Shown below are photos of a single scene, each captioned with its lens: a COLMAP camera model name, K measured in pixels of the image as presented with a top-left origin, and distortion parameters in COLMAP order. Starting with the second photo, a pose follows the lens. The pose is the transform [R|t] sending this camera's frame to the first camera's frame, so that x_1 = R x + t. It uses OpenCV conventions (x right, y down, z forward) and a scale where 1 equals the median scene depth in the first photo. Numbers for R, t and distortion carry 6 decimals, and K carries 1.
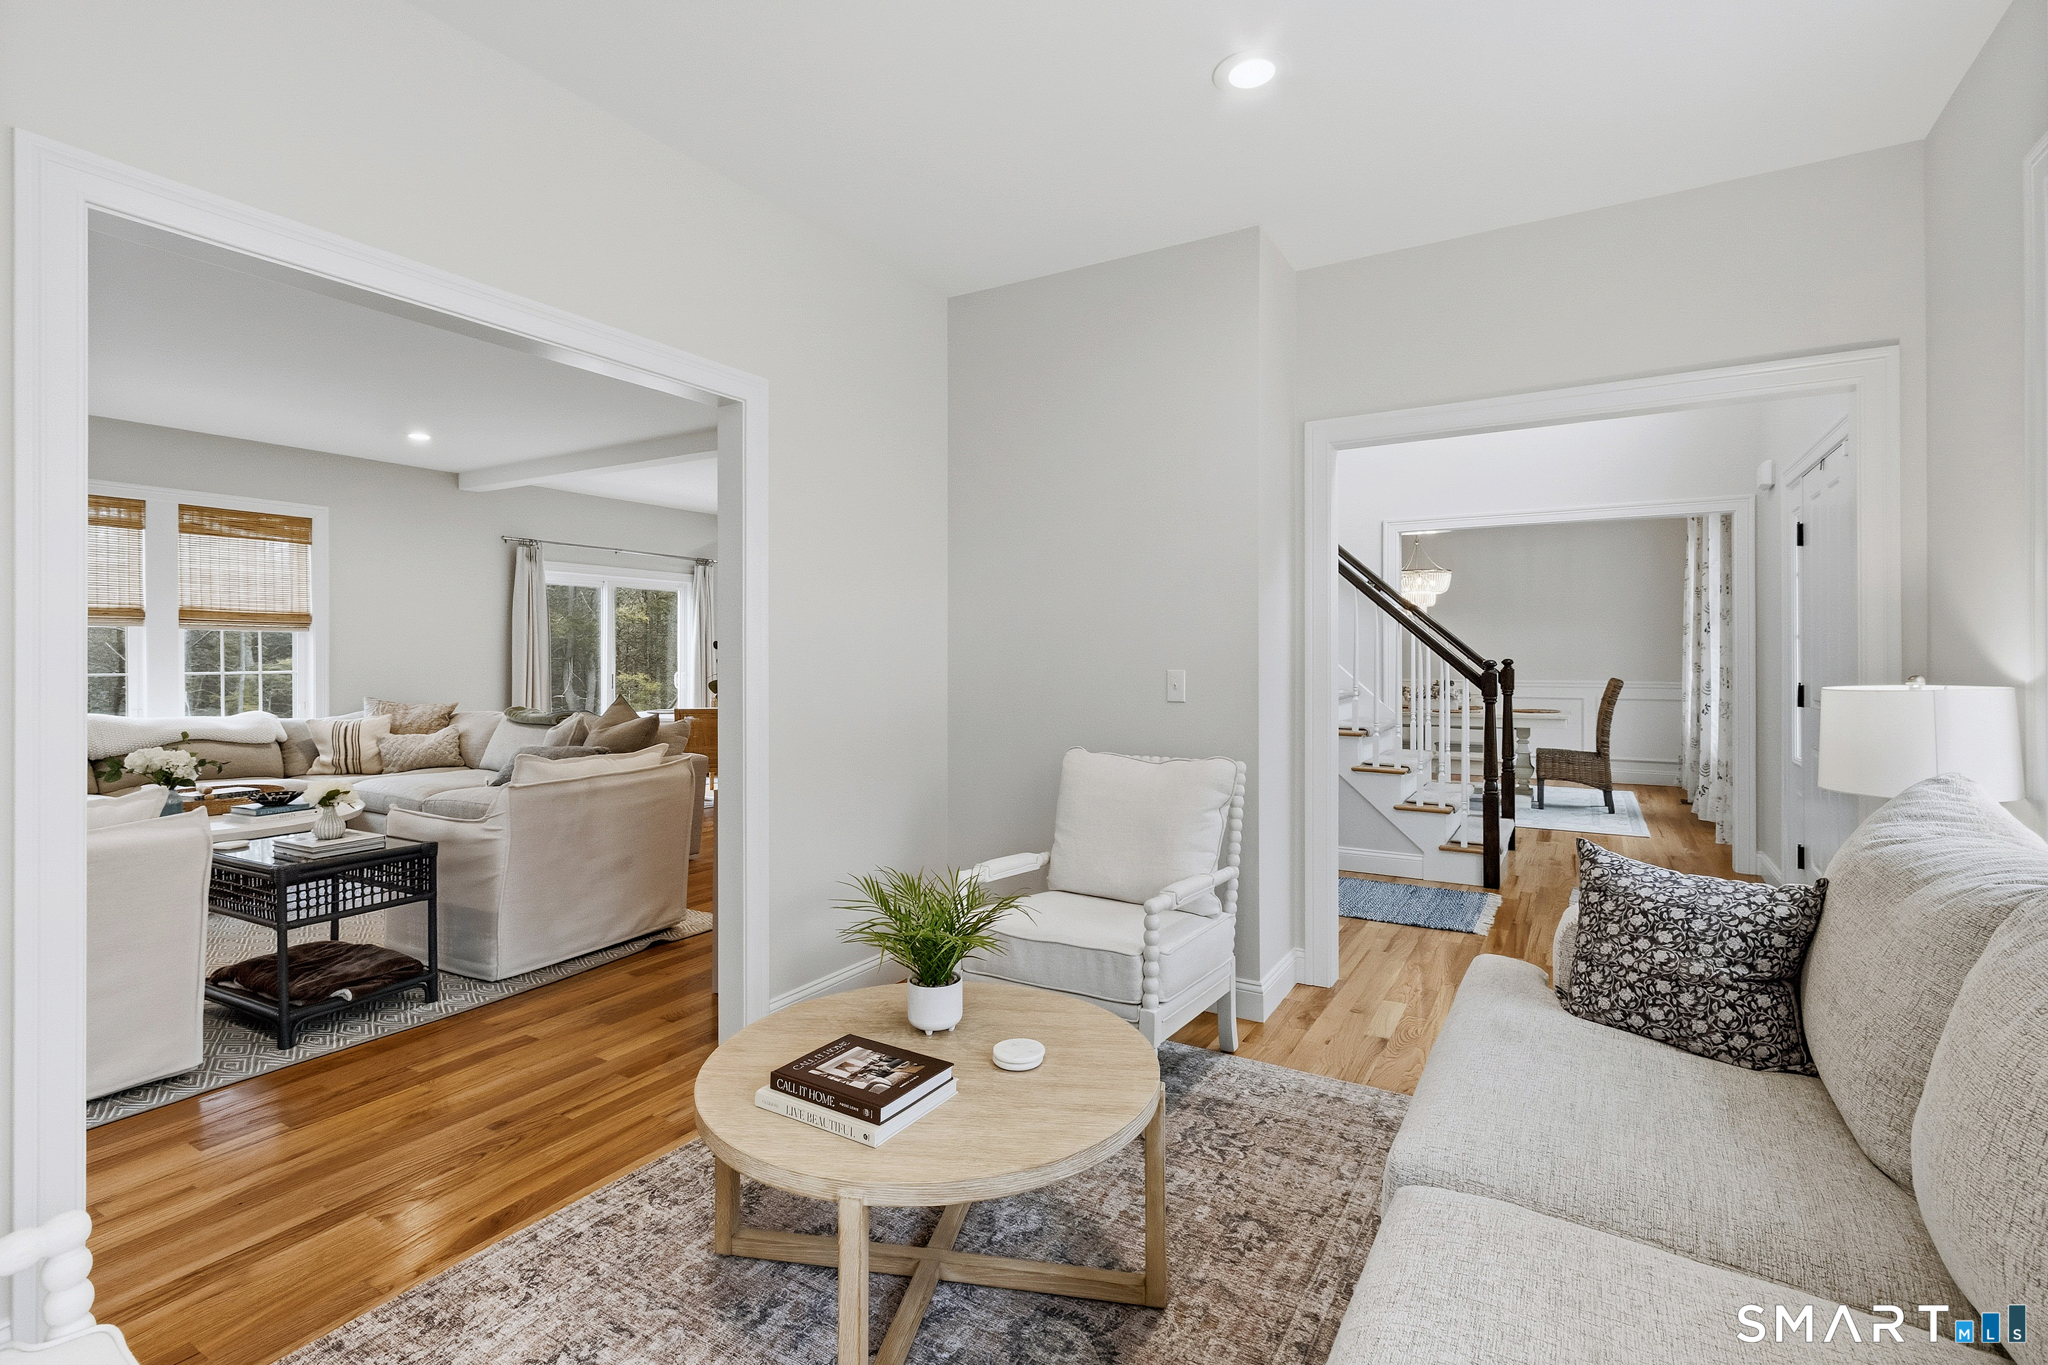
lens RADIAL K [[948.0, 0, 1021.4], [0, 948.0, 652.3], [0, 0, 1]] dist [0.002338, -0.001504]
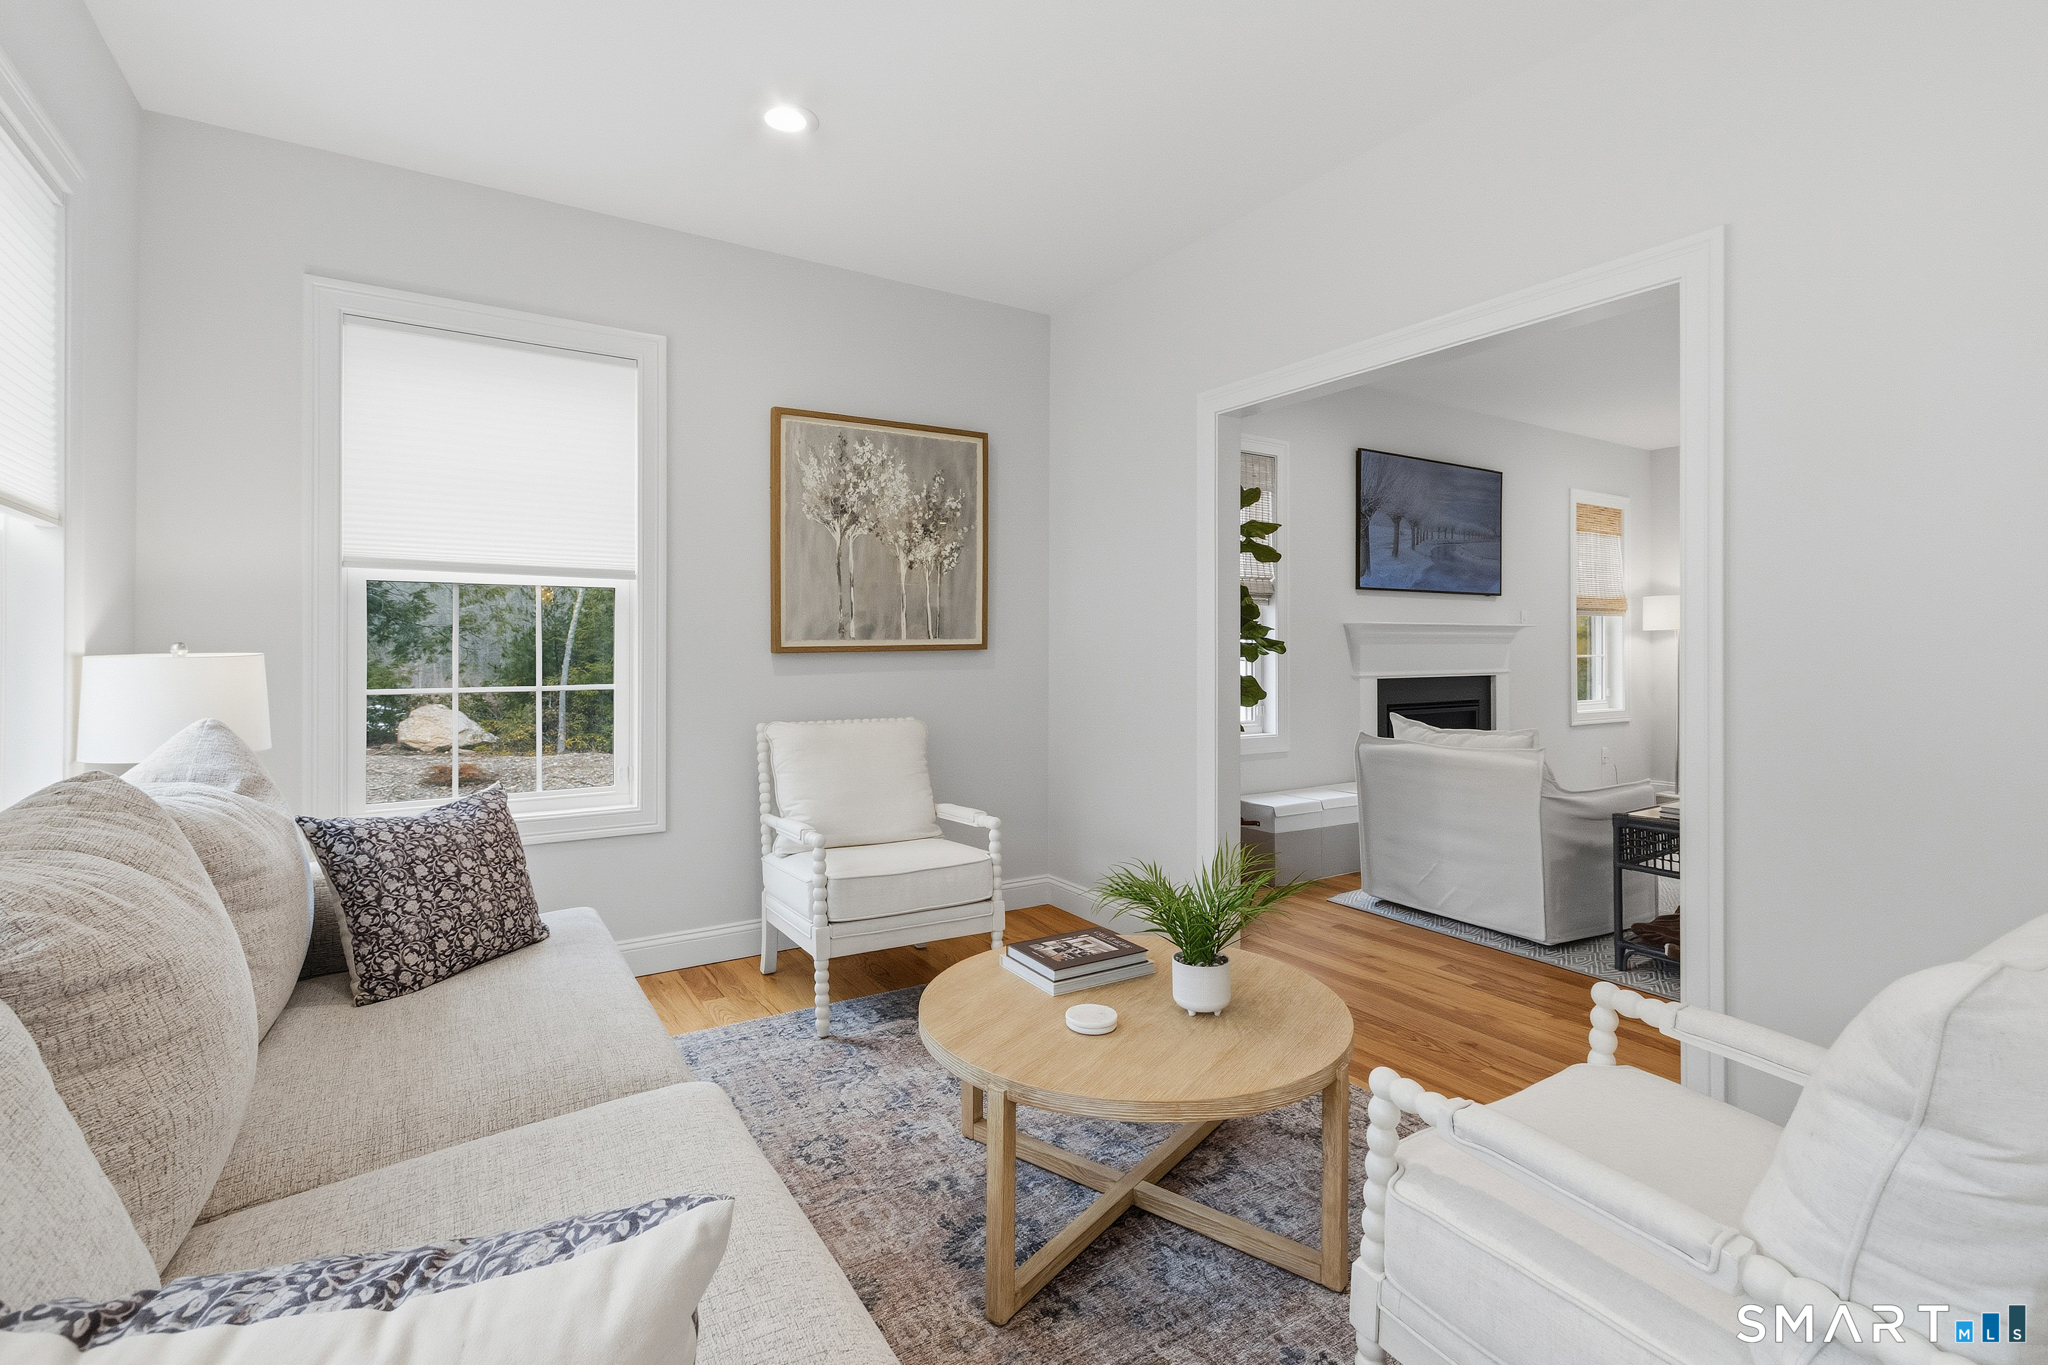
lens RADIAL K [[948.0, 0, 1031.4], [0, 948.0, 661.7], [0, 0, 1]] dist [0.002338, -0.001504]
pose [[-0.444327, 0.013818, -0.895758, 0.258043], [0.006631, 0.999904, 0.012136, 0.010770], [0.895840, -0.000547, -0.444376, 0.393275]]
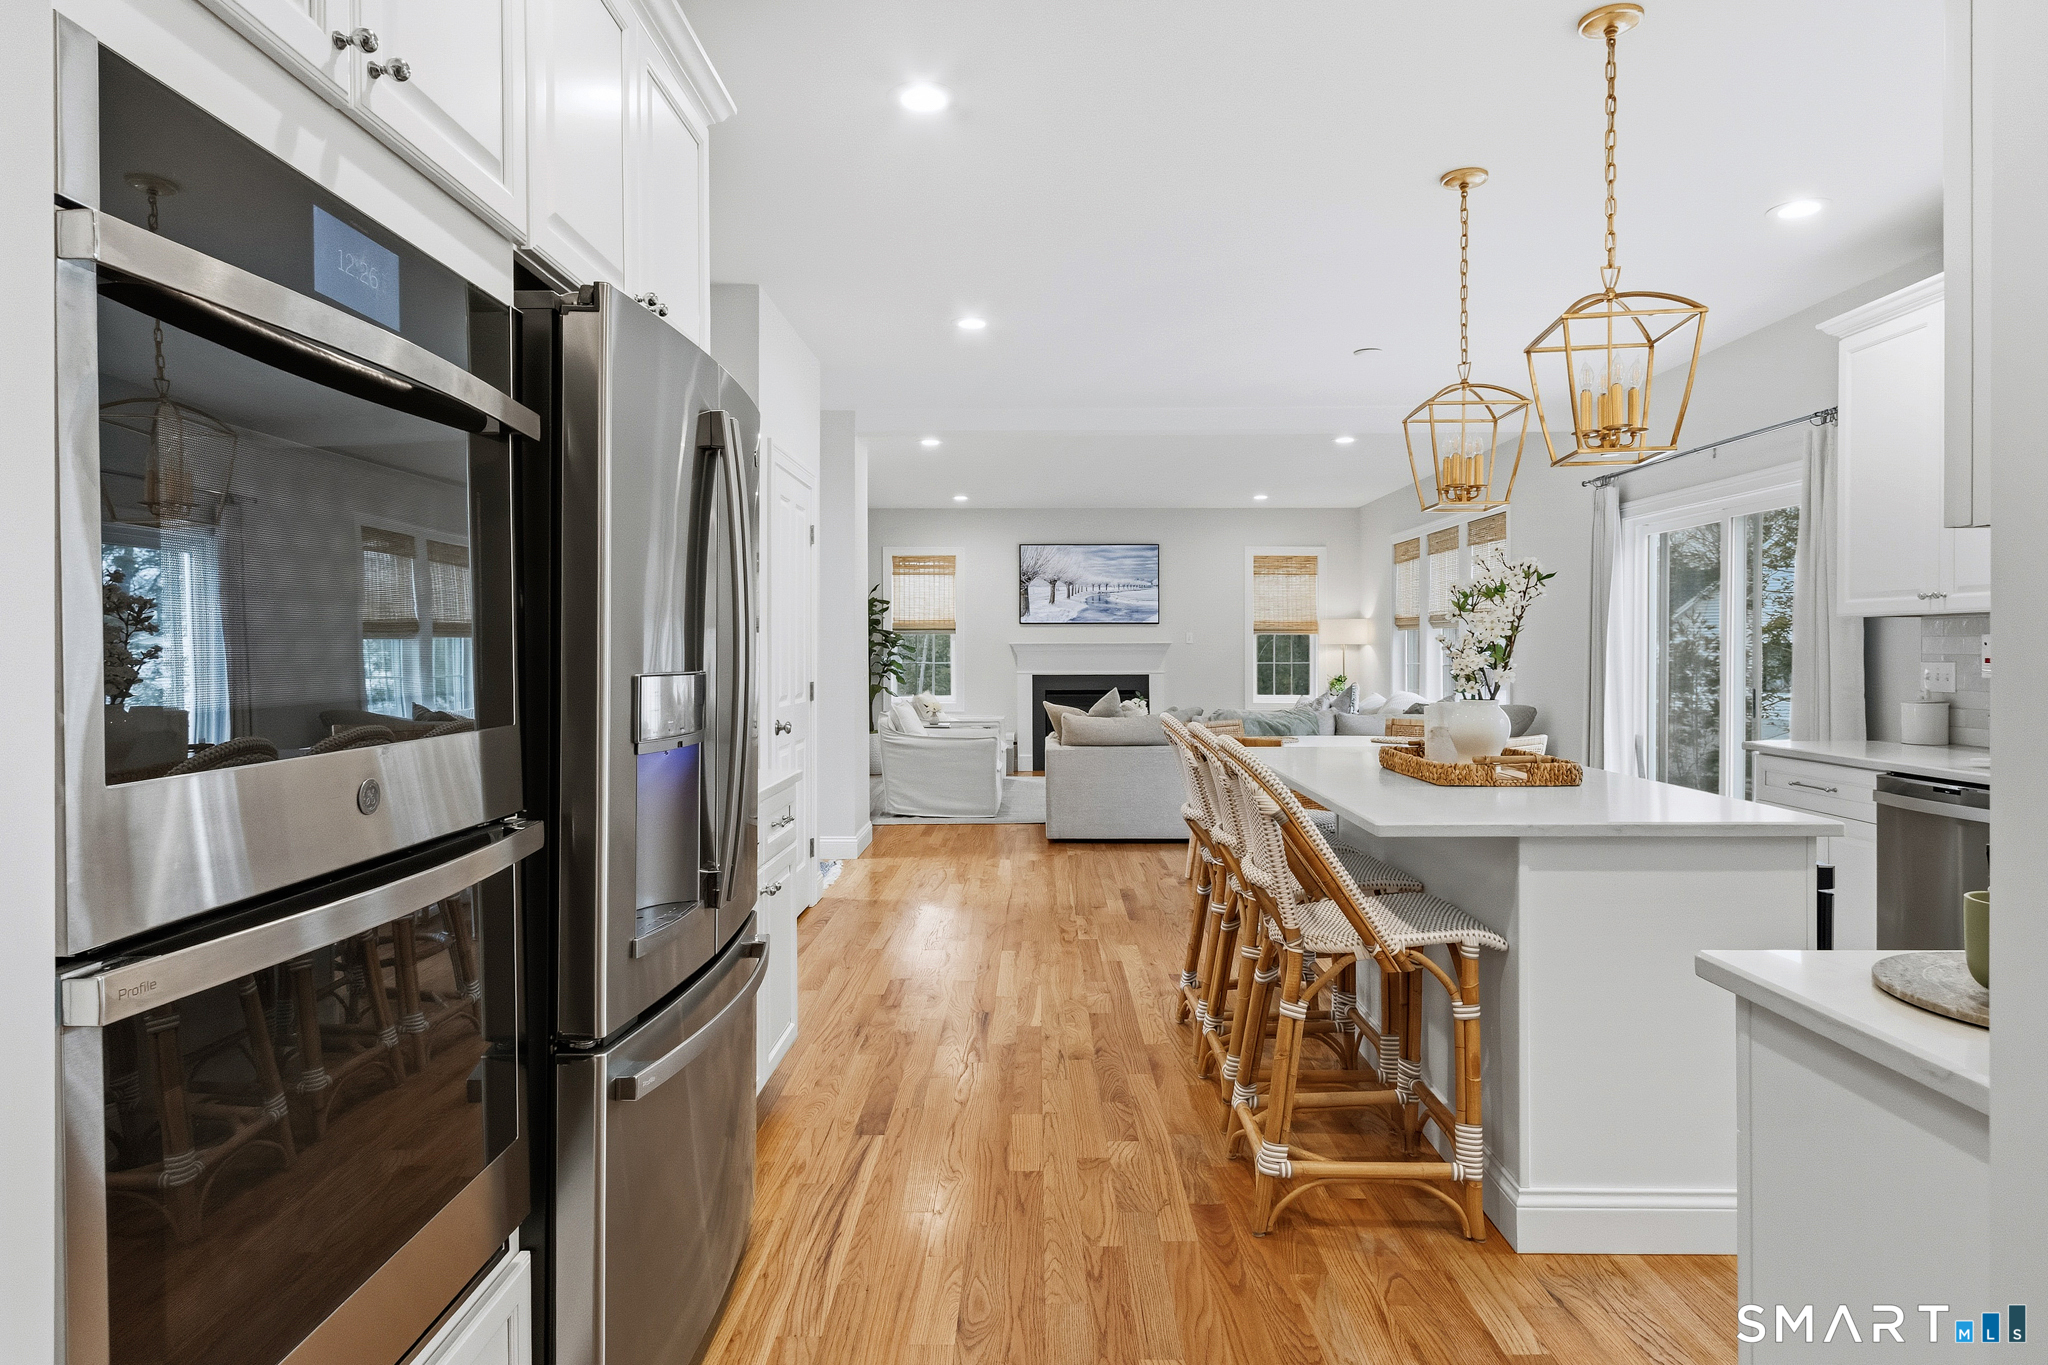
lens RADIAL K [[1137.8, 0, 1033.9], [0, 1137.8, 661.7], [0, 0, 1]] dist [0.012776, -0.003828]
pose [[-0.864138, 0.007575, -0.503198, 0.255837], [0.002369, 0.999937, 0.010983, -0.001311], [0.503249, 0.008299, -0.864102, 1.805552]]
